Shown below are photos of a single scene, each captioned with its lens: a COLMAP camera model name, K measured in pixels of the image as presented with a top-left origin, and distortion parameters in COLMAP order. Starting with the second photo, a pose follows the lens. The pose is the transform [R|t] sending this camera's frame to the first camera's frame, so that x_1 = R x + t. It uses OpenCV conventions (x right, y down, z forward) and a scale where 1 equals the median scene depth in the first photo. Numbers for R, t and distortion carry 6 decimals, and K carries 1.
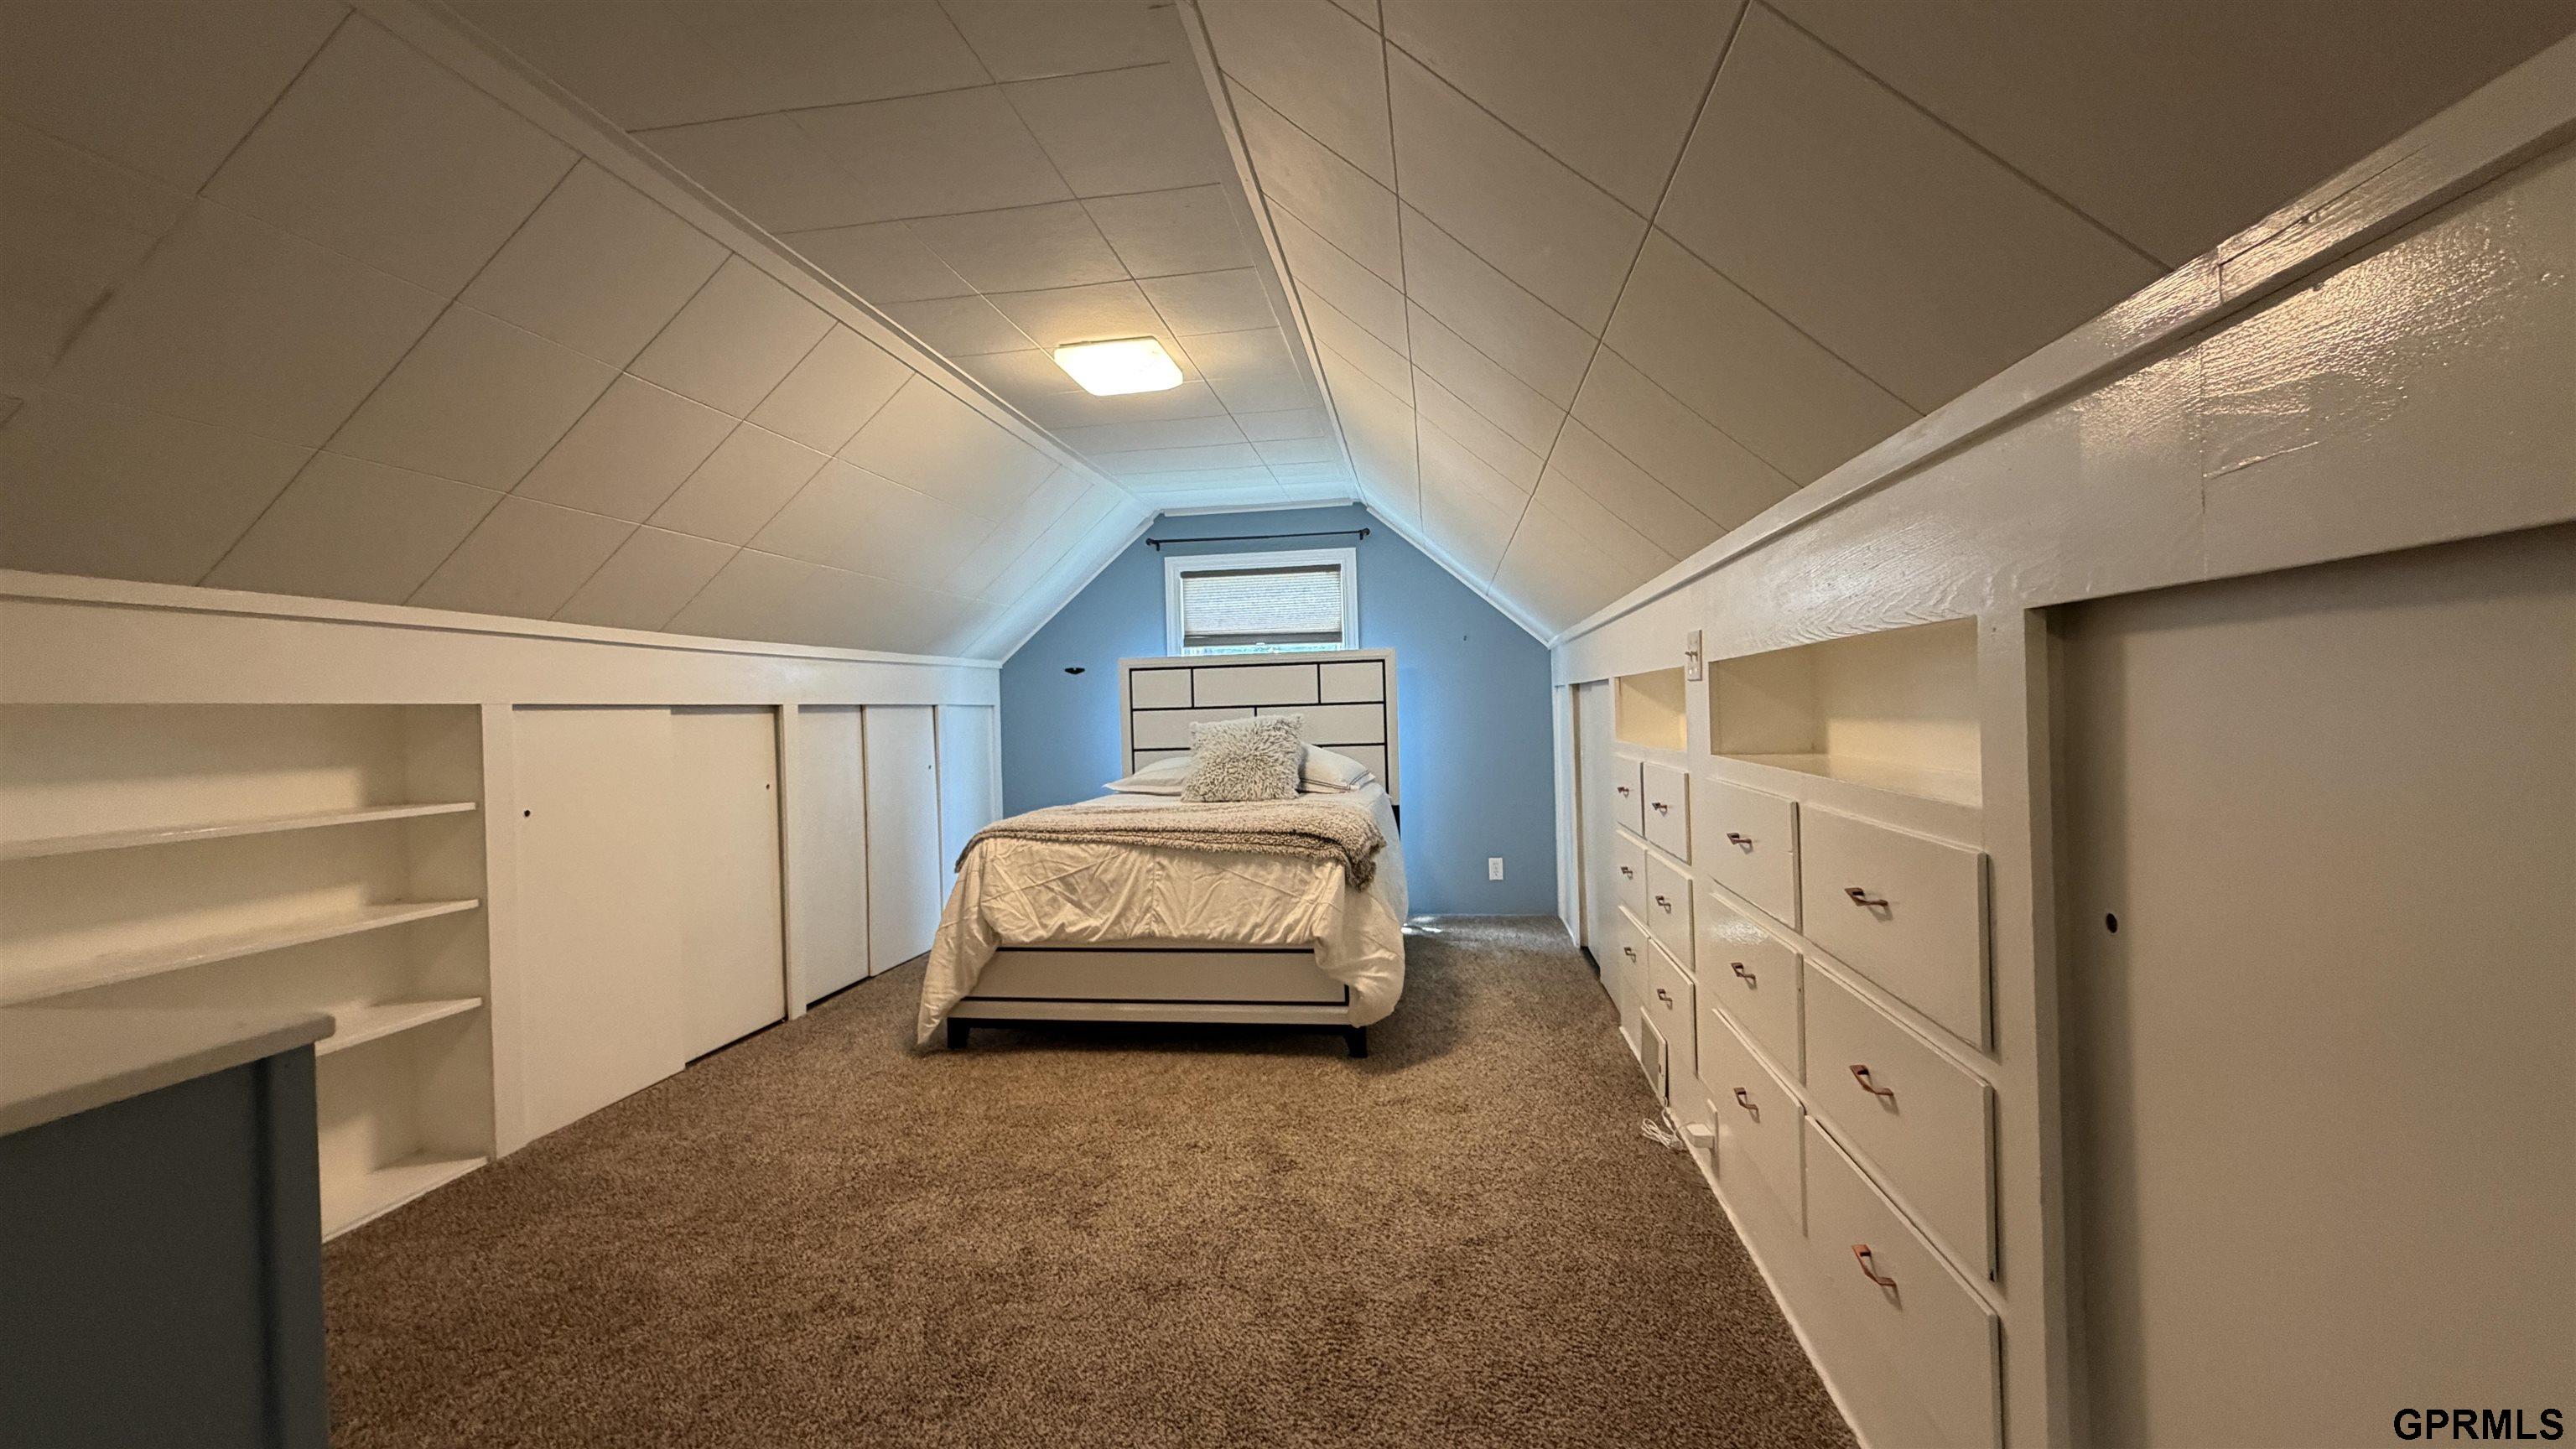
lens RADIAL K [[1024.4, 0, 1287.8], [0, 1024.4, 718.5], [0, 0, 1]] dist [0.001494, -0.000675]
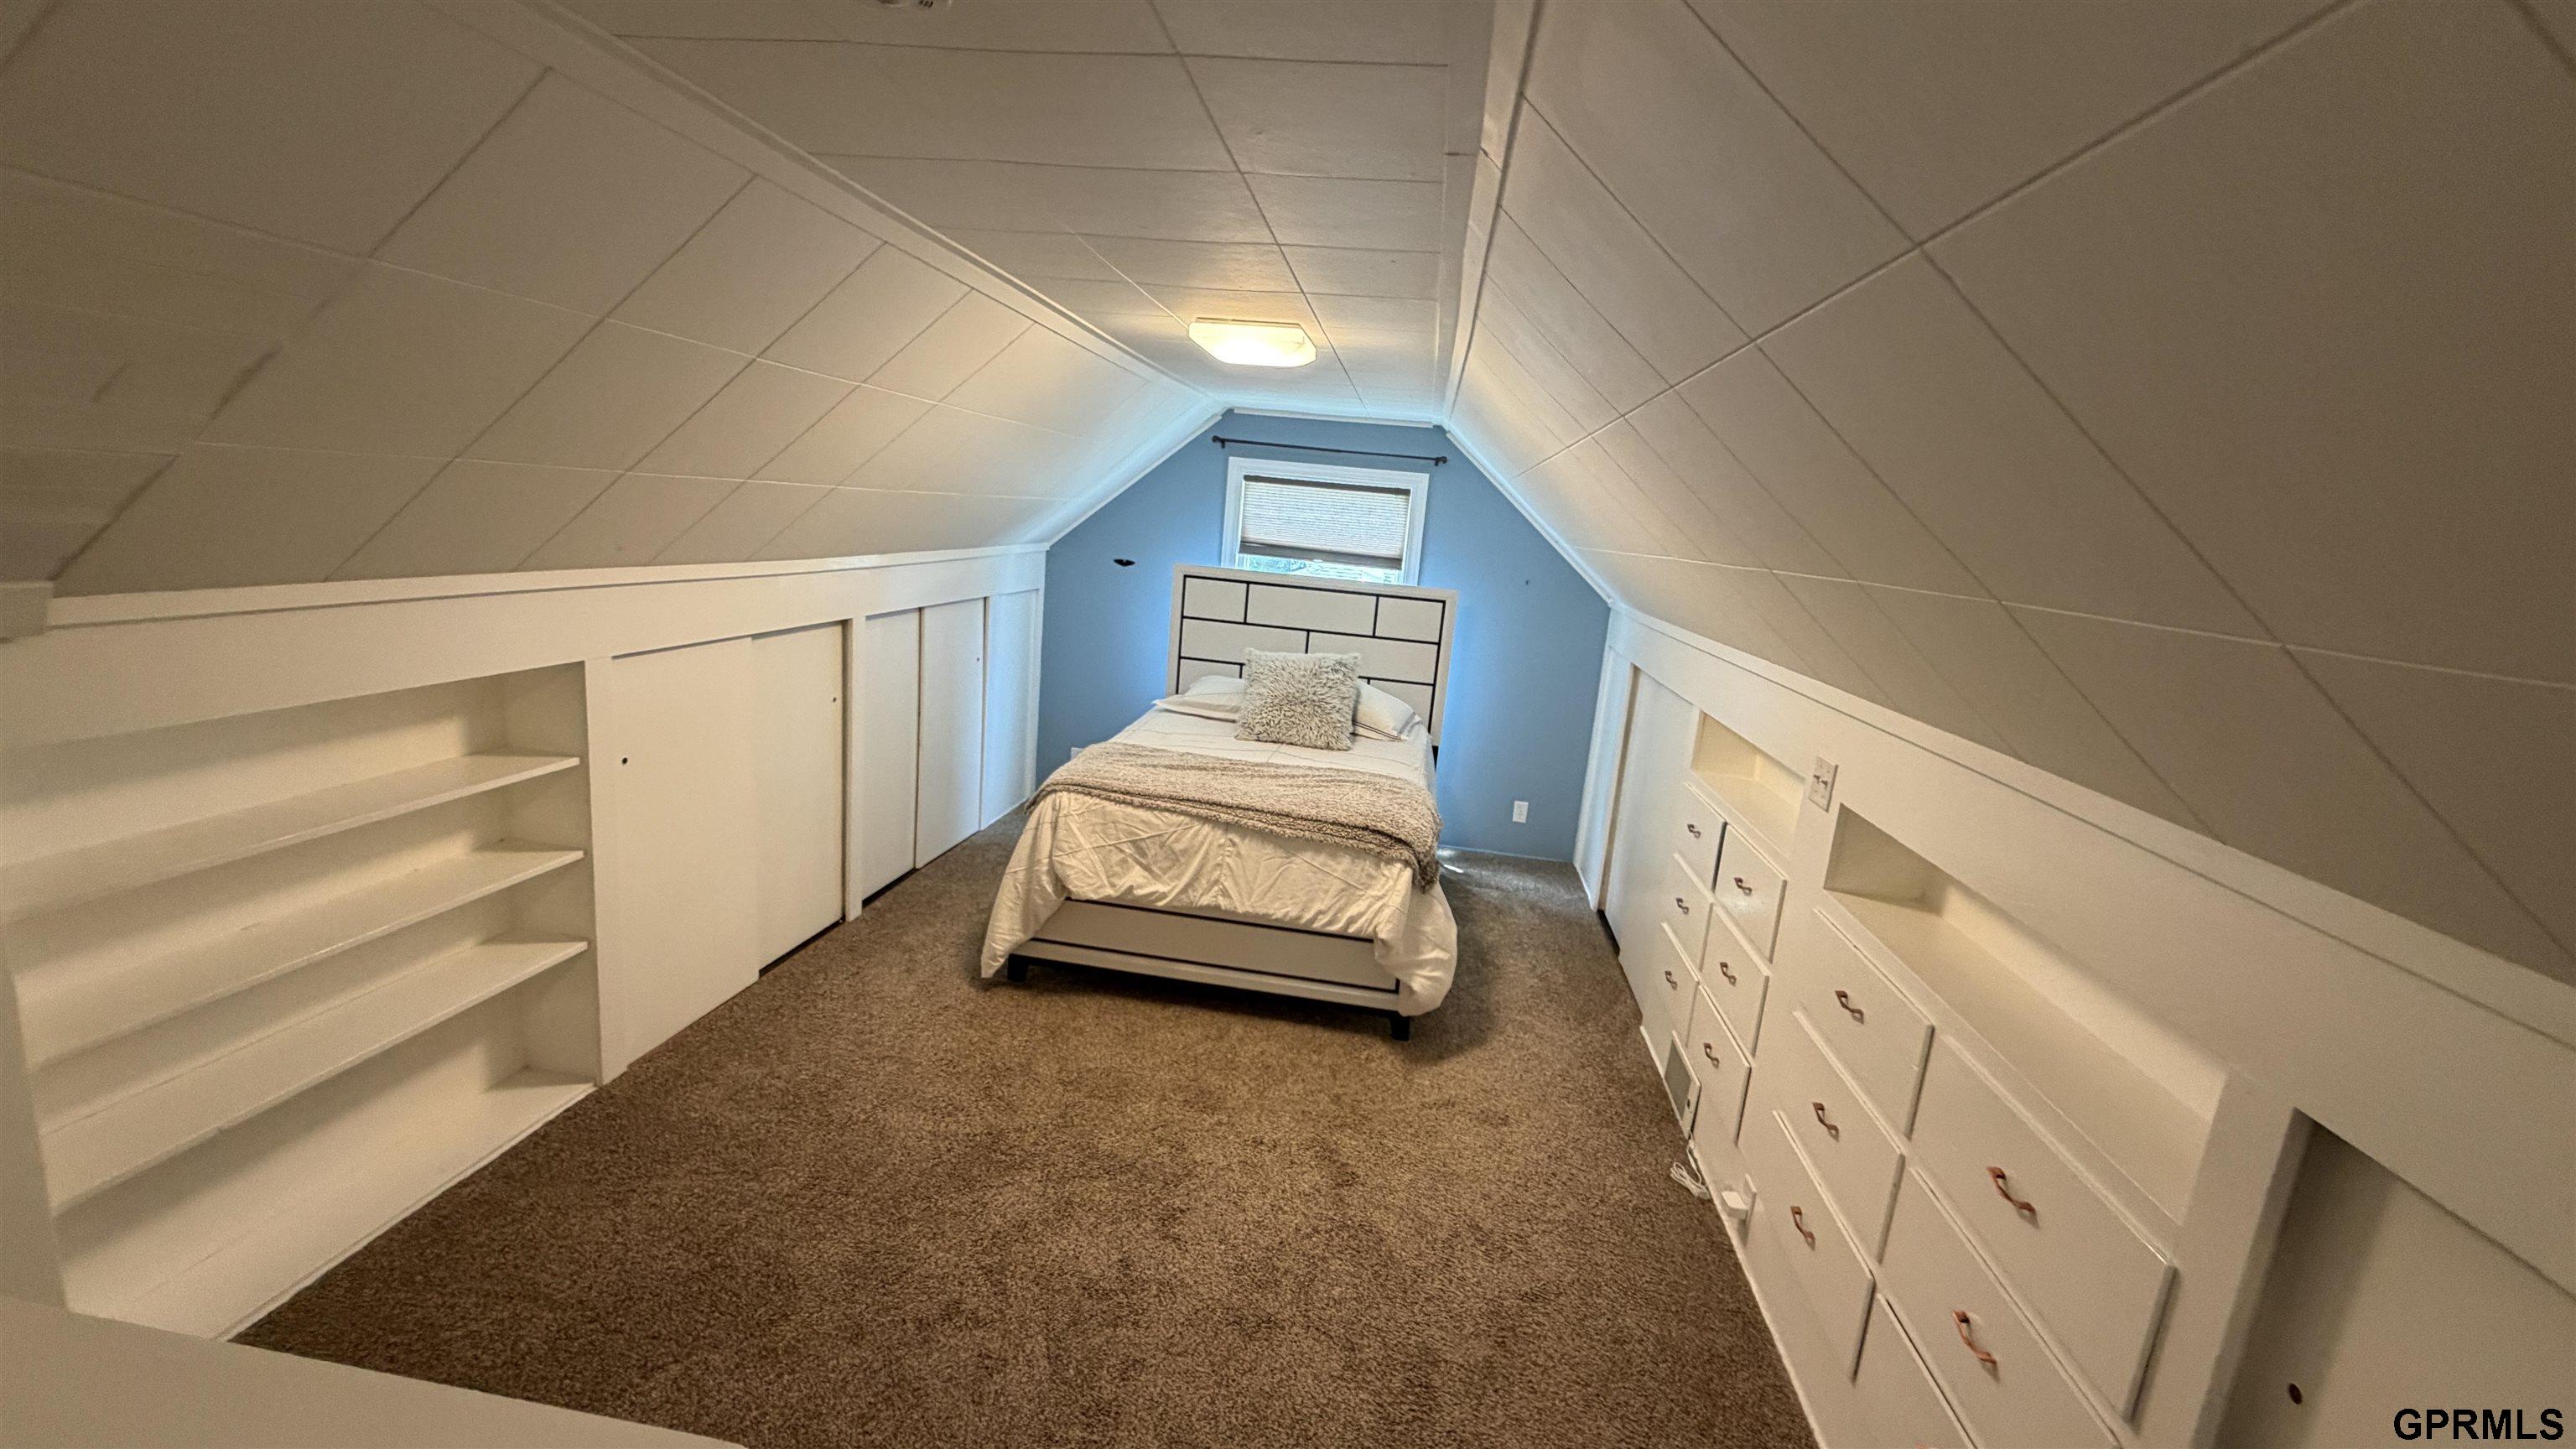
lens RADIAL K [[1024.4, 0, 1288.0], [0, 1024.4, 720.2], [0, 0, 1]] dist [0.001494, -0.000675]
pose [[0.993000, 0.113568, 0.032452, -0.140174], [-0.117652, 0.975326, 0.186810, -0.209514], [-0.010436, -0.189321, 0.981860, 0.023237]]
